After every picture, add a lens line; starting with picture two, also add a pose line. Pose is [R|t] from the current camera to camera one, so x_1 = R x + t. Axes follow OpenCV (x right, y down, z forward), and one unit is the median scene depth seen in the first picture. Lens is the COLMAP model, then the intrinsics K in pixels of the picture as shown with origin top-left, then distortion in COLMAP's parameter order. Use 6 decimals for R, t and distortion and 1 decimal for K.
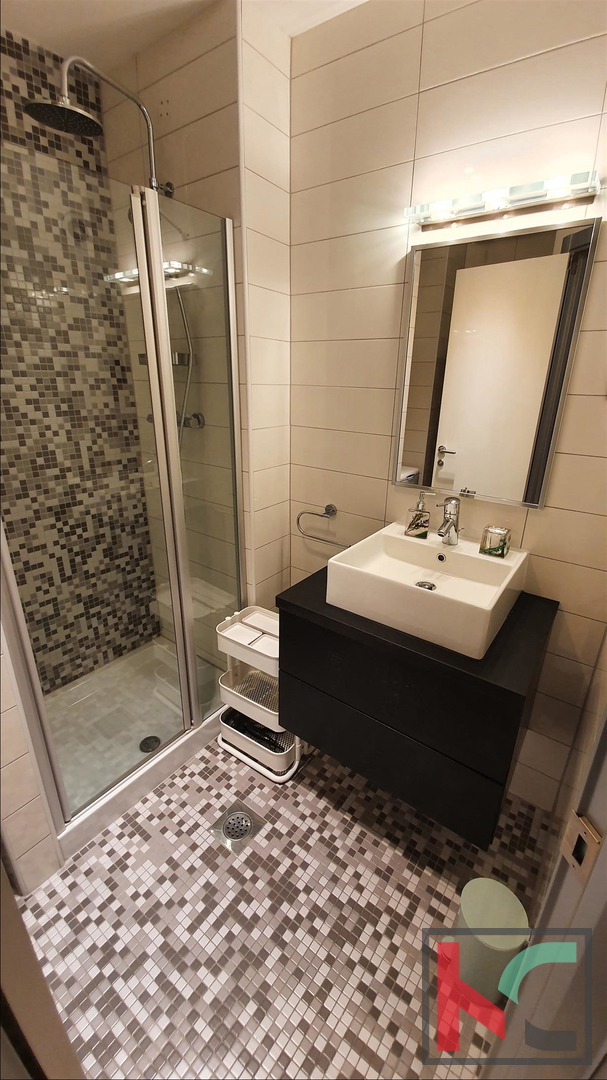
lens RADIAL K [[428.7, 0, 313.1], [0, 428.7, 527.7], [0, 0, 1]] dist [0.019908, -0.019267]
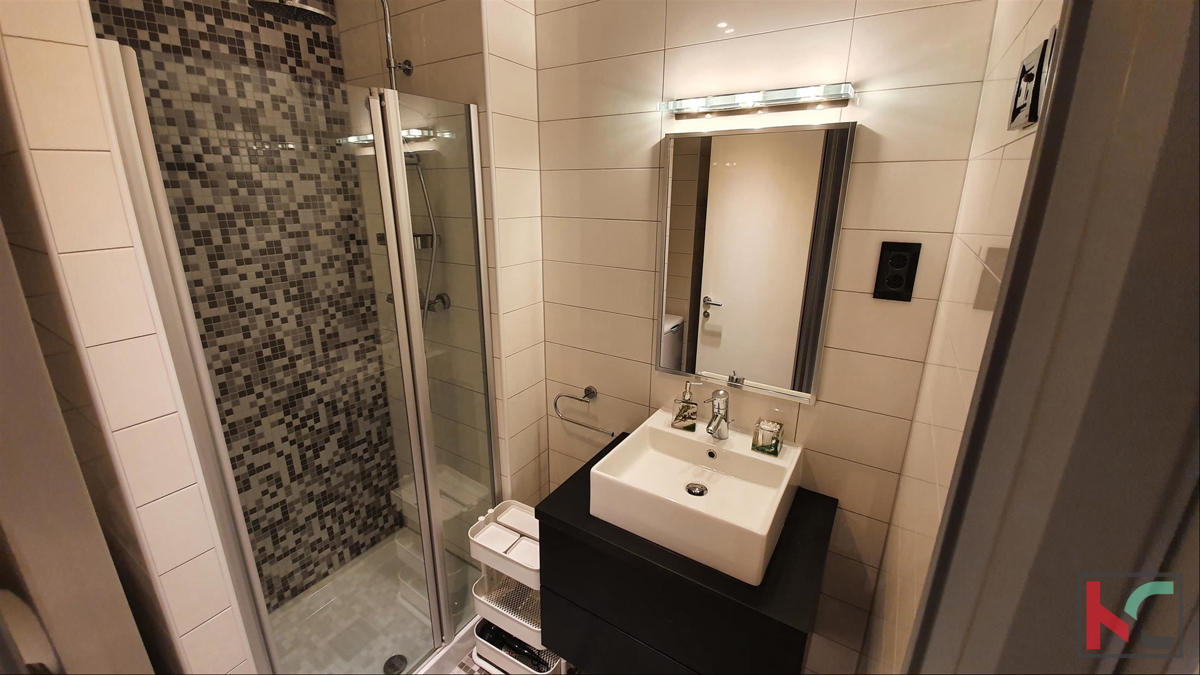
lens RADIAL K [[476.3, 0, 589.5], [0, 476.3, 330.2], [0, 0, 1]] dist [0.019908, -0.019267]
pose [[0.998535, -0.033299, 0.042654, -0.000956], [0.035347, 0.998212, -0.048206, -0.128635], [-0.040972, 0.049643, 0.997926, -0.028572]]
